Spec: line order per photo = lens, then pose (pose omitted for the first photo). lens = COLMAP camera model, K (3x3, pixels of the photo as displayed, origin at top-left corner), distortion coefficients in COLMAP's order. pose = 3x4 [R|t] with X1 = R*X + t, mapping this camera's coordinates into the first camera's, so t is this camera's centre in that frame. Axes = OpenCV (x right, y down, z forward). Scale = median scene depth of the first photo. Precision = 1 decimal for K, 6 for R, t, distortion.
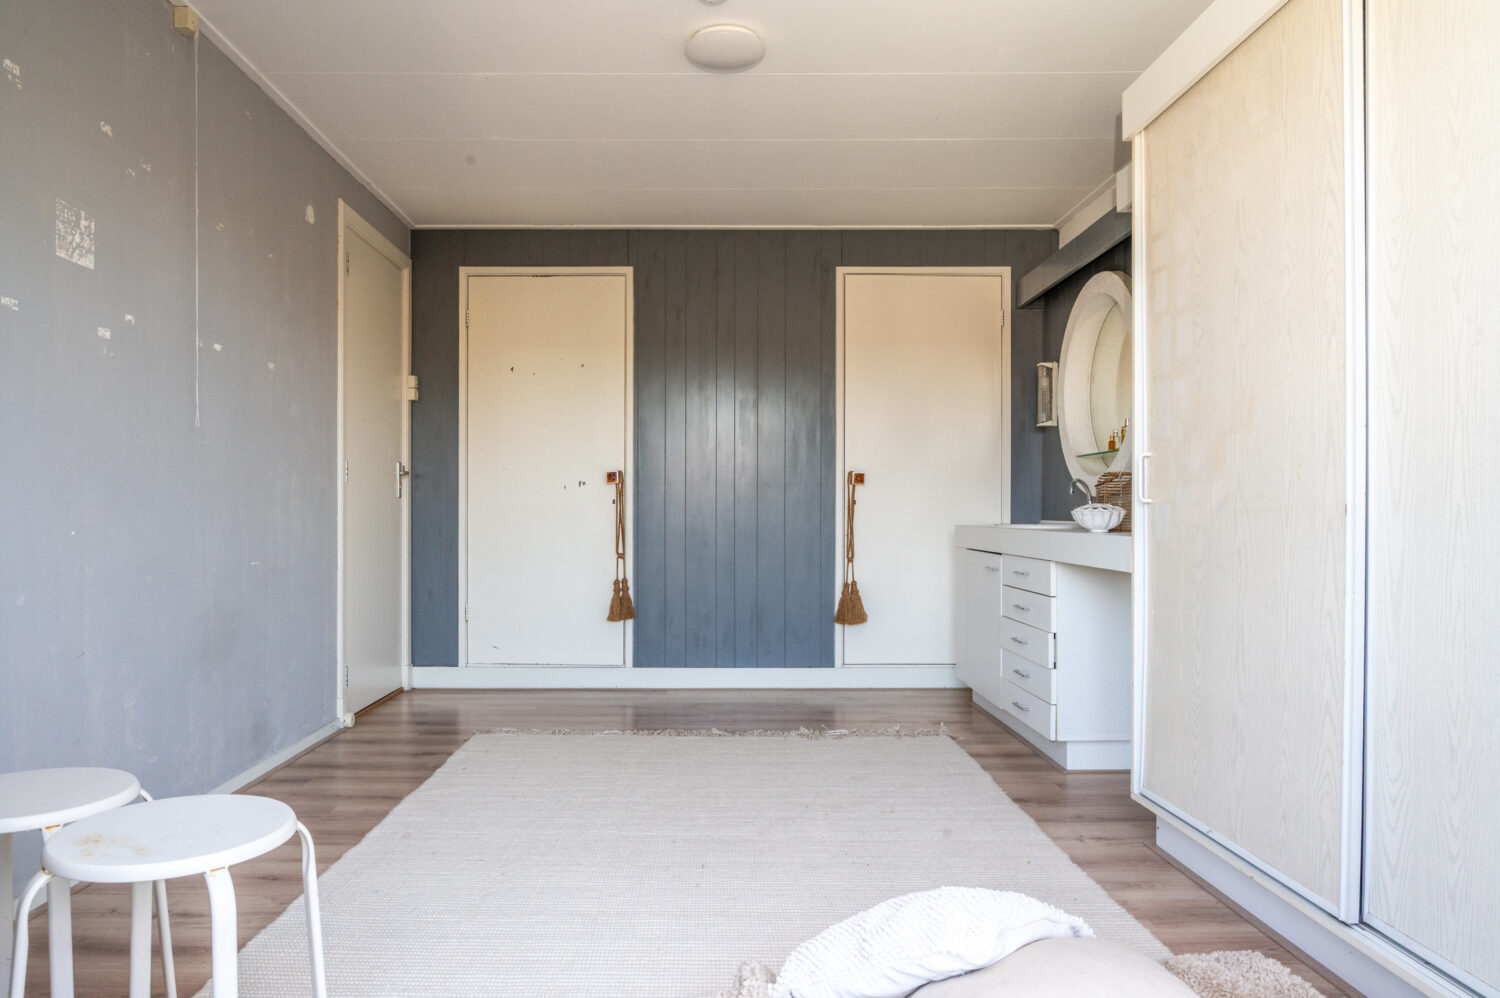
lens RADIAL K [[1022.5, 0, 728.3], [0, 1022.5, 524.7], [0, 0, 1]] dist [-0.002976, -0.001467]
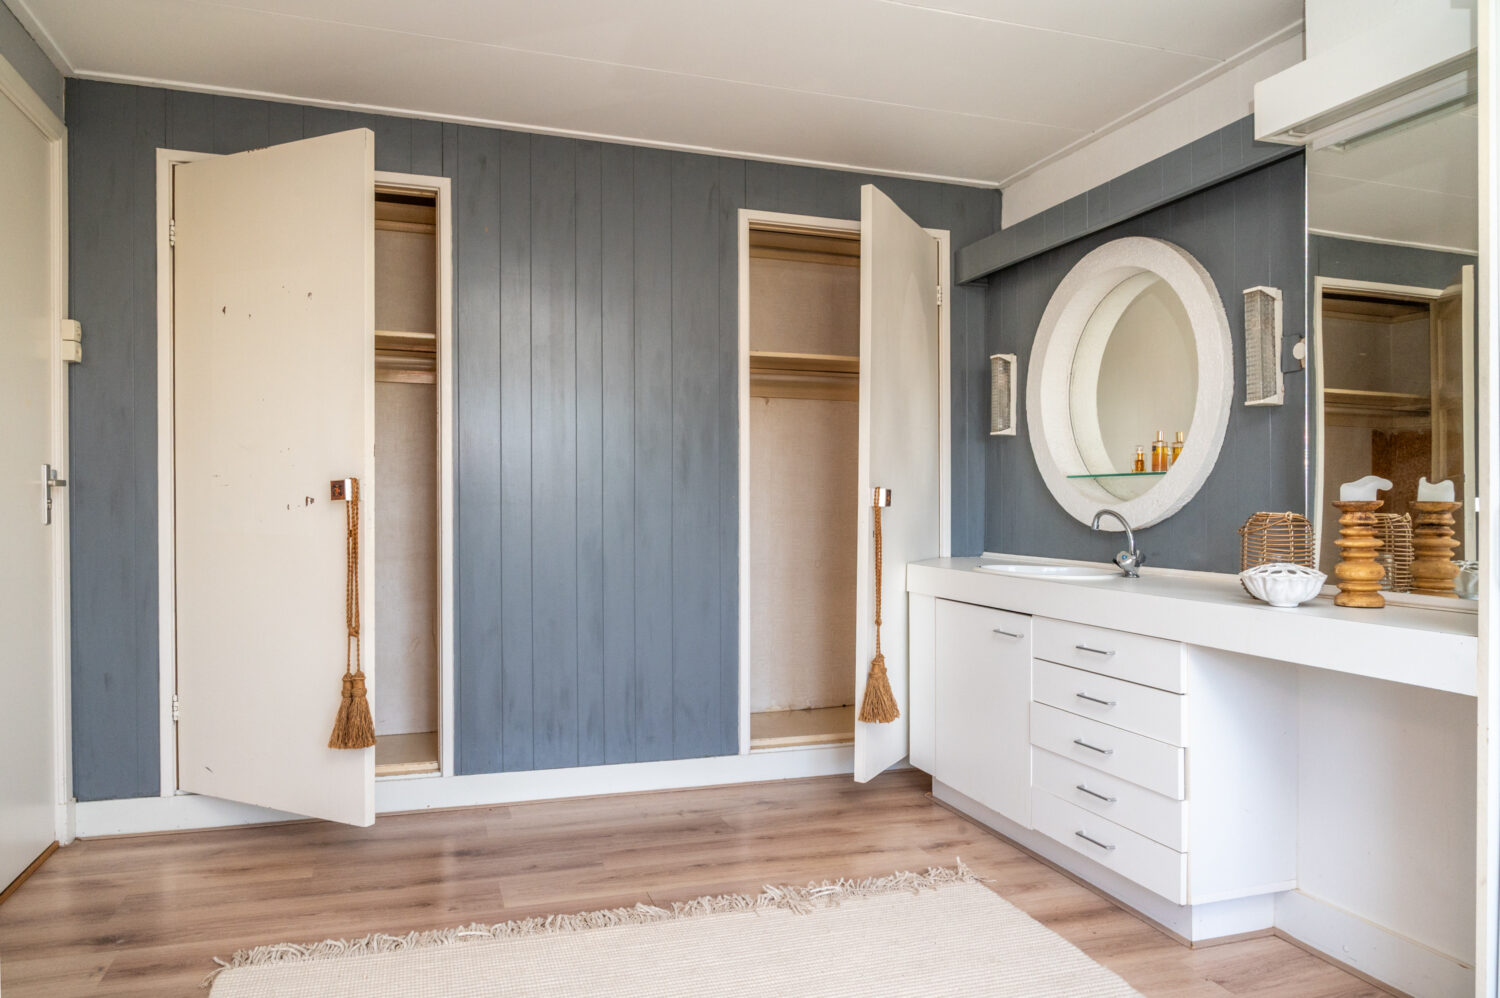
lens RADIAL K [[983.4, 0, 742.6], [0, 983.4, 531.5], [0, 0, 1]] dist [-0.006958, 0.001450]
pose [[0.949812, -0.001898, 0.312814, -0.116124], [-0.004395, 0.999802, 0.019411, -0.034974], [-0.312789, -0.019811, 0.949616, 0.332097]]
